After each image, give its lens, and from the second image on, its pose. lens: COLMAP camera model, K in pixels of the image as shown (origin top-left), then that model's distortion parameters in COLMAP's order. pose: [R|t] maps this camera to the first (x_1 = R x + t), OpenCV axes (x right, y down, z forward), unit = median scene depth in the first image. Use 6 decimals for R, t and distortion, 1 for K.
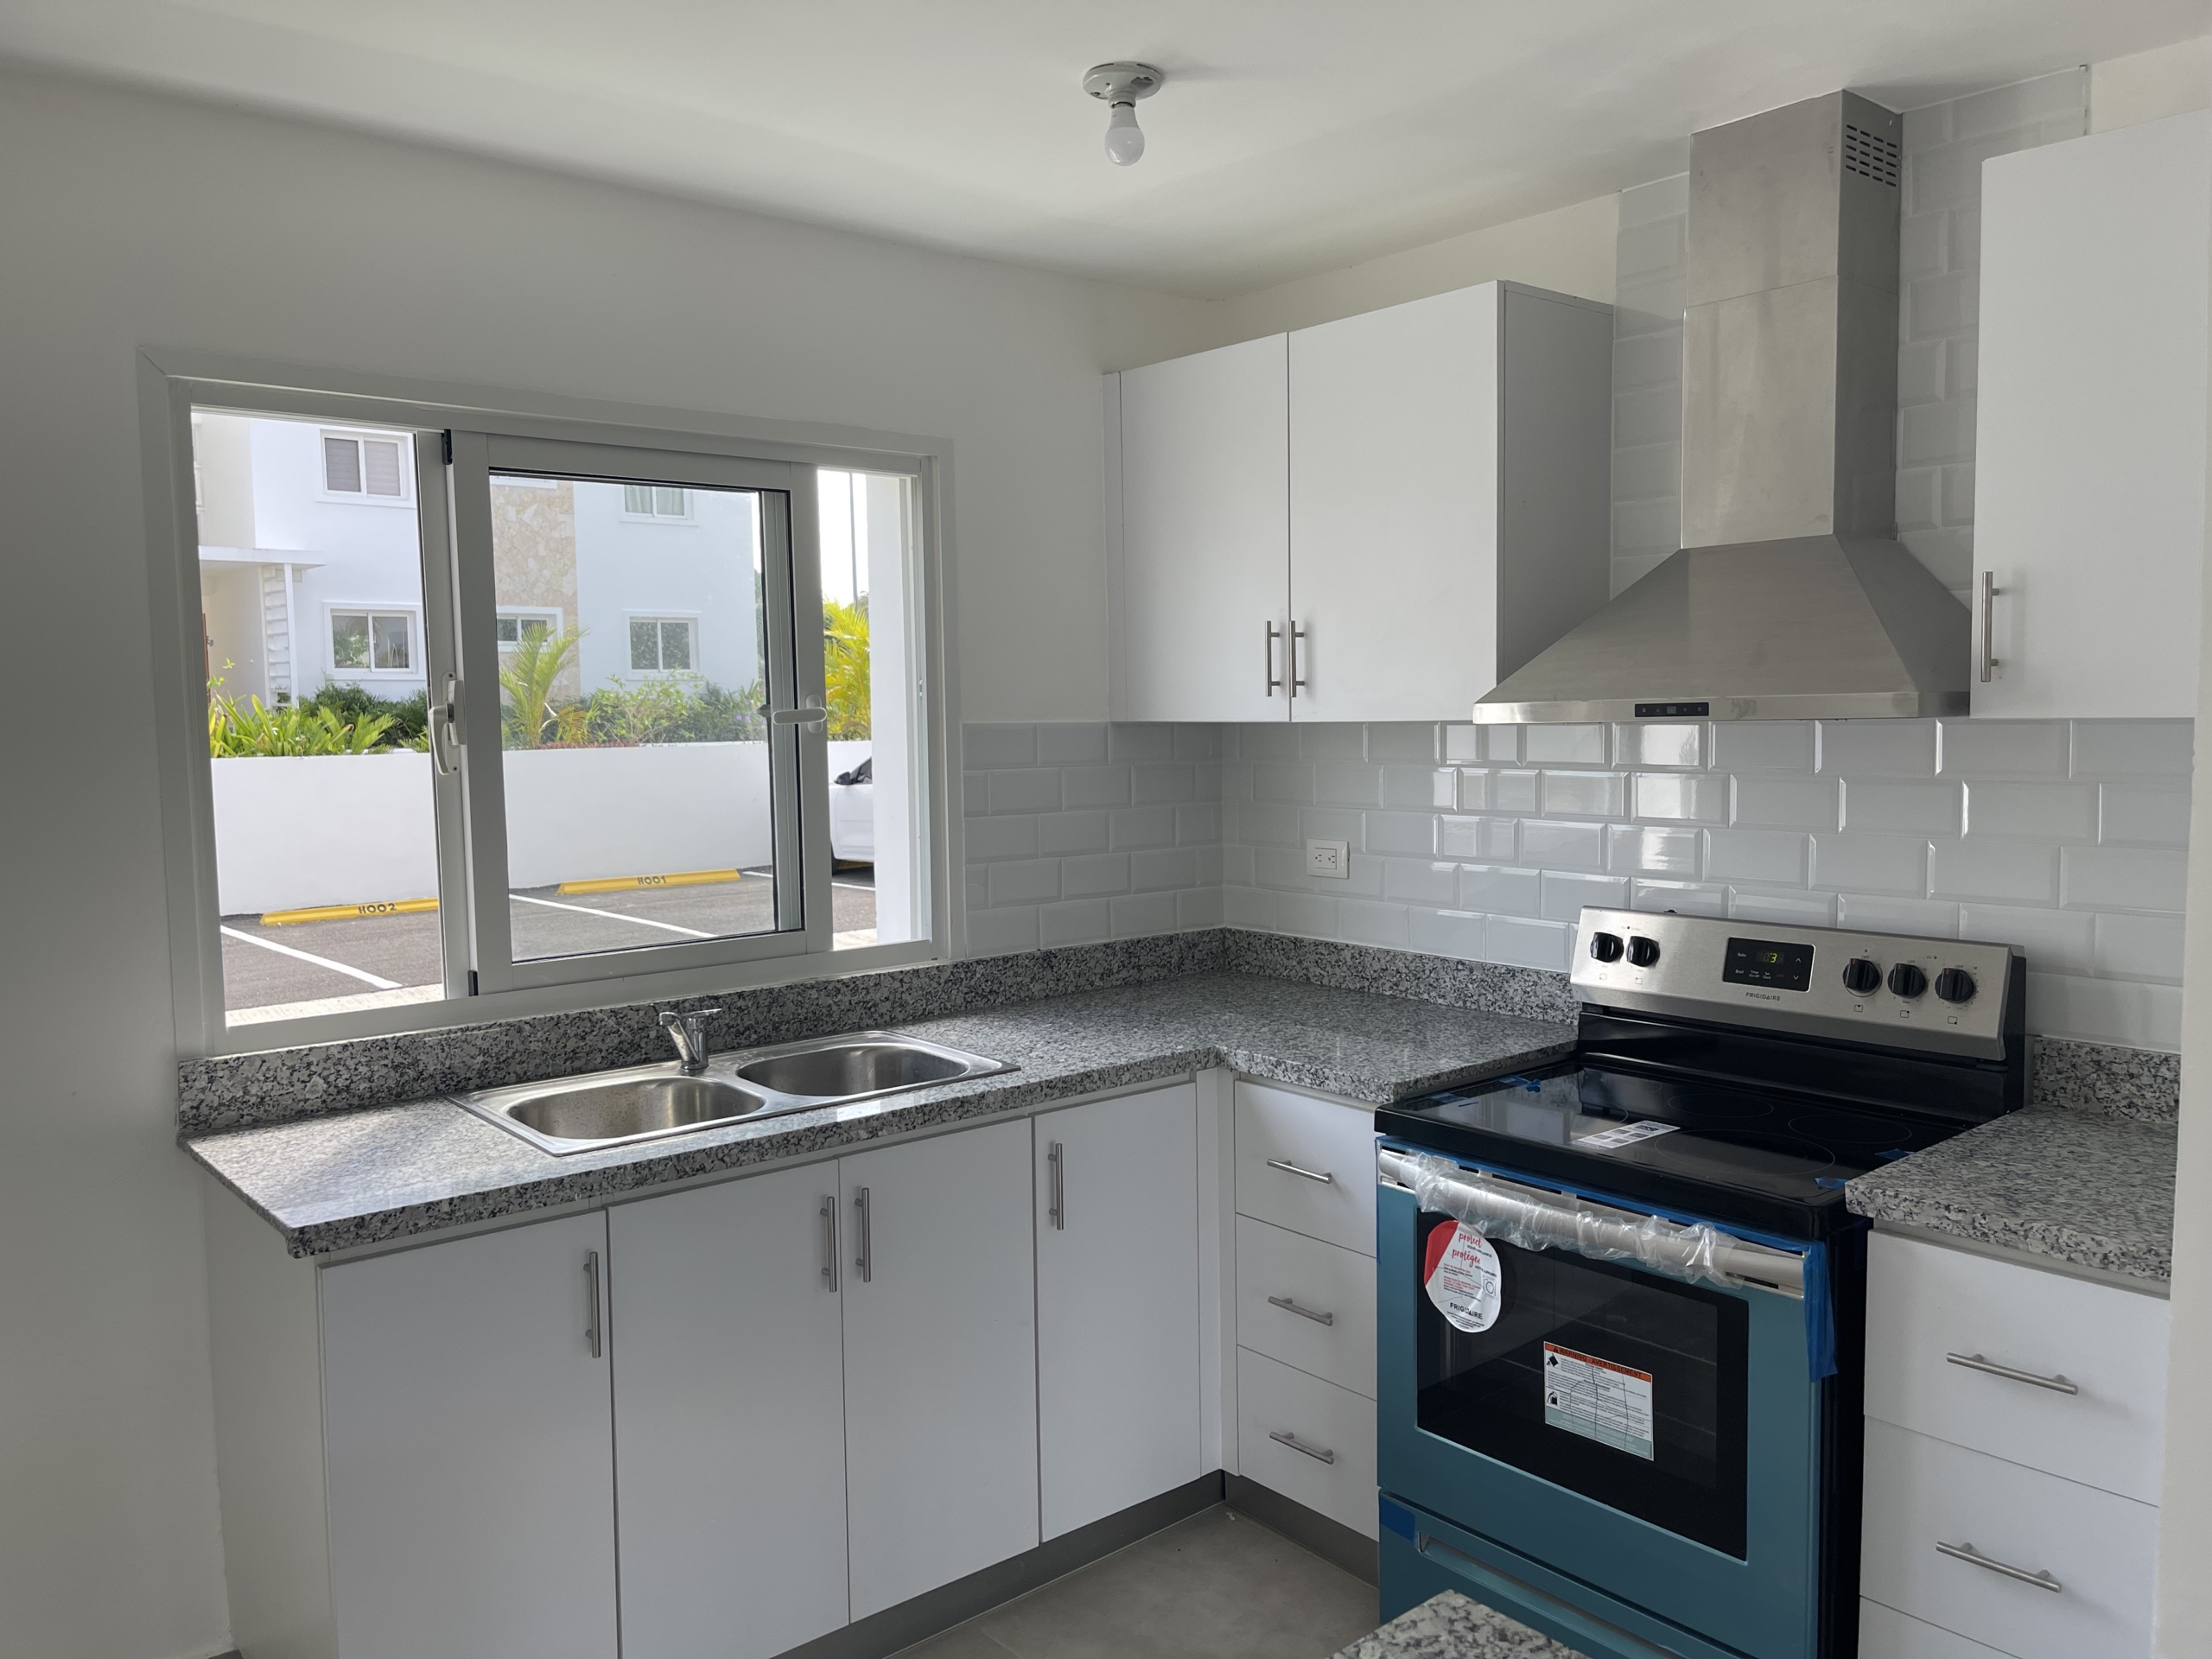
lens RADIAL K [[1656.3, 0, 1106.0], [0, 1656.3, 829.5], [0, 0, 1]] dist [0.023997, -0.001684]
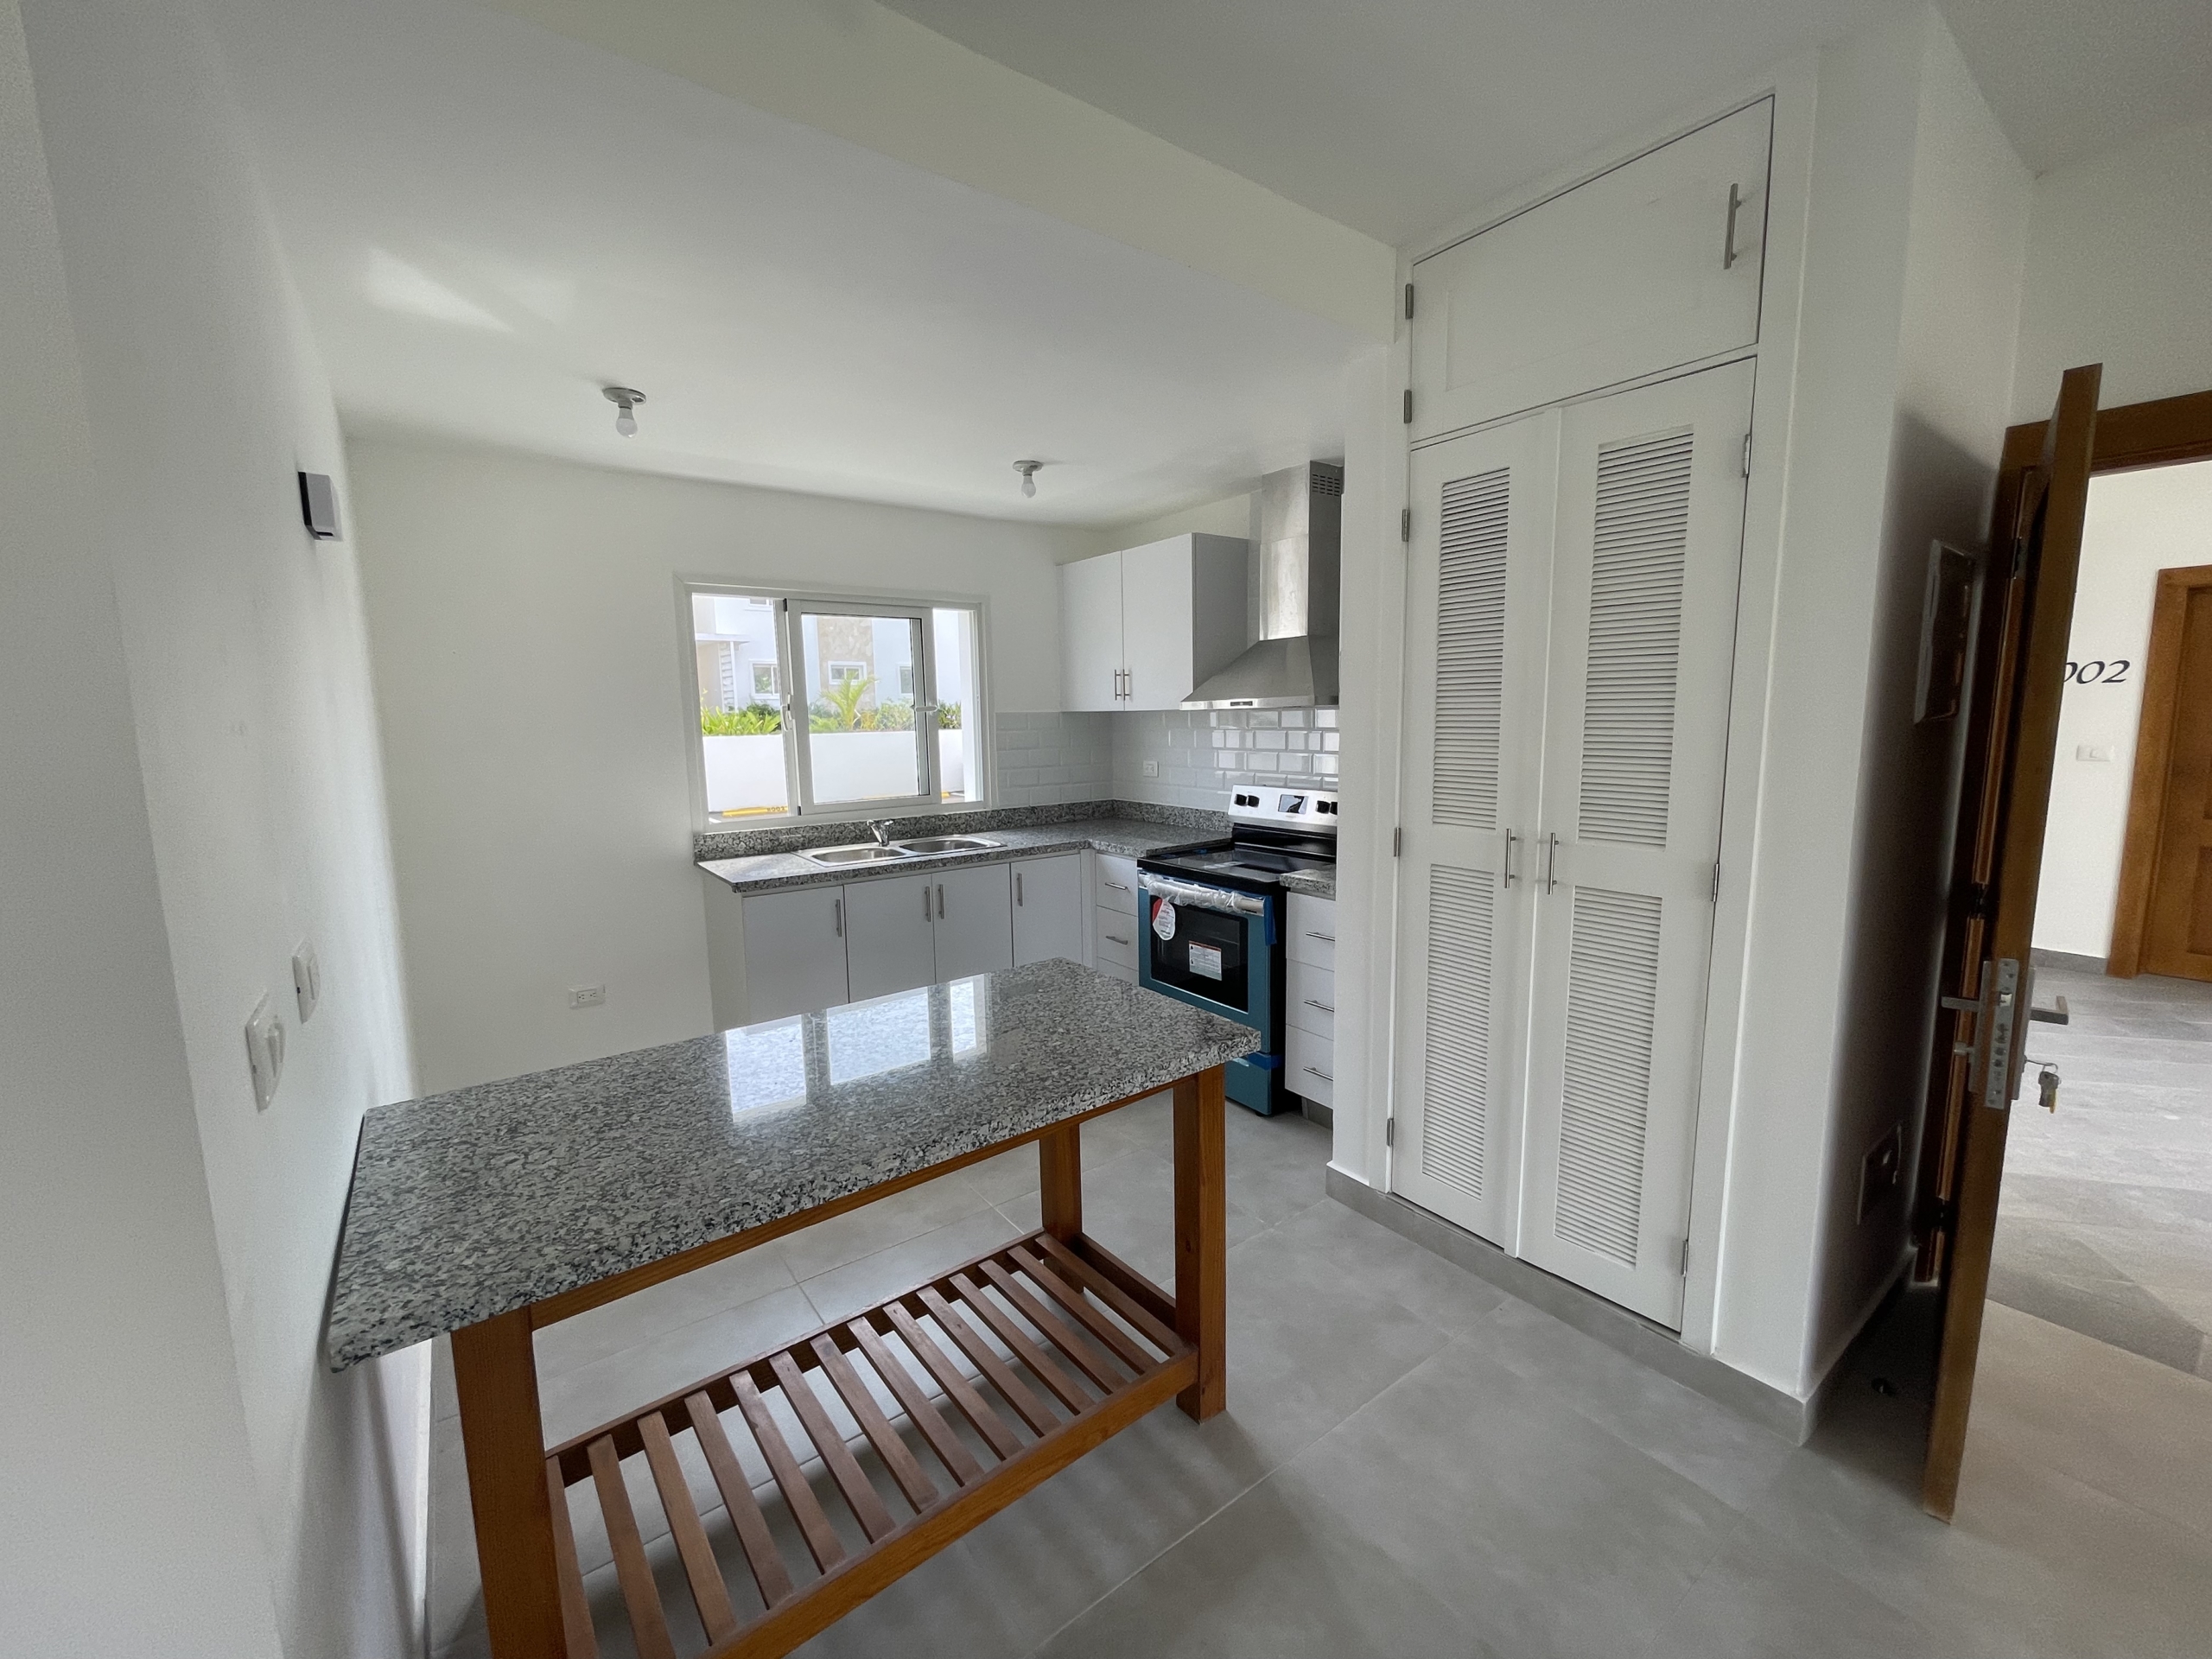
lens RADIAL K [[889.3, 0, 1106.0], [0, 889.3, 829.5], [0, 0, 1]] dist [-0.002925, -0.001019]
pose [[0.998052, 0.004151, -0.062255, 0.188334], [-0.000619, 0.998394, 0.056646, 0.041265], [0.062390, -0.056497, 0.996451, -0.366352]]
